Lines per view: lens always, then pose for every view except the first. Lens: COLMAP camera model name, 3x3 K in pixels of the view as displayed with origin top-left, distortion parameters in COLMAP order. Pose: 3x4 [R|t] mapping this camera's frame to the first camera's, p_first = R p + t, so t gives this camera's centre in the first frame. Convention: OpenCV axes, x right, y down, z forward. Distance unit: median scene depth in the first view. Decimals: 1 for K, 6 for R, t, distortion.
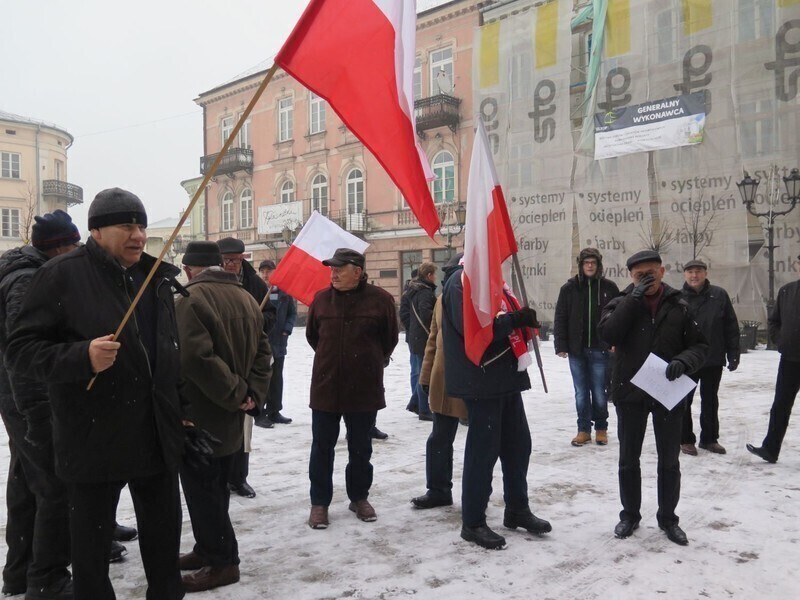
lens RADIAL K [[665.0, 0, 400.0], [0, 665.0, 300.0], [0, 0, 1]] dist [-0.026256, -0.002651]
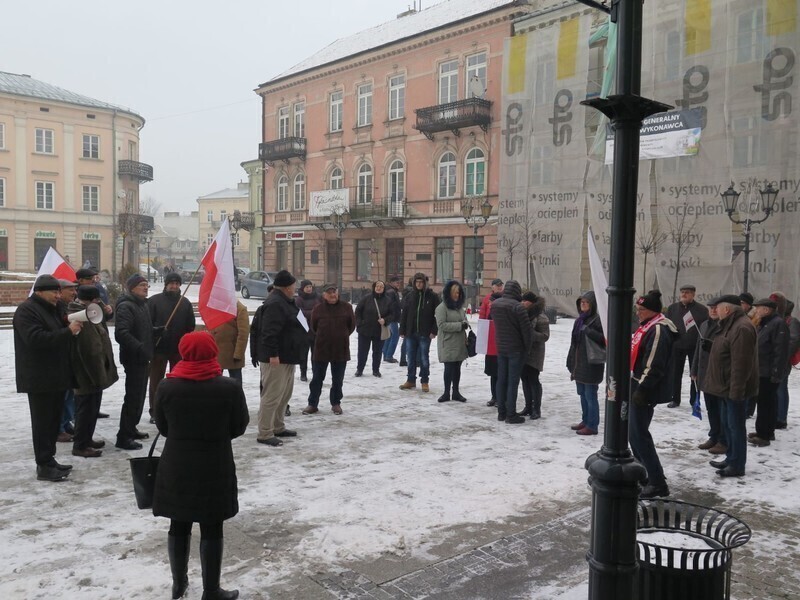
lens RADIAL K [[665.0, 0, 400.0], [0, 665.0, 300.0], [0, 0, 1]] dist [-0.026256, -0.002651]
pose [[0.996484, 0.031637, -0.077586, 0.033186], [-0.028092, 0.998529, 0.046369, -0.019131], [0.078939, -0.044027, 0.995907, -0.117259]]
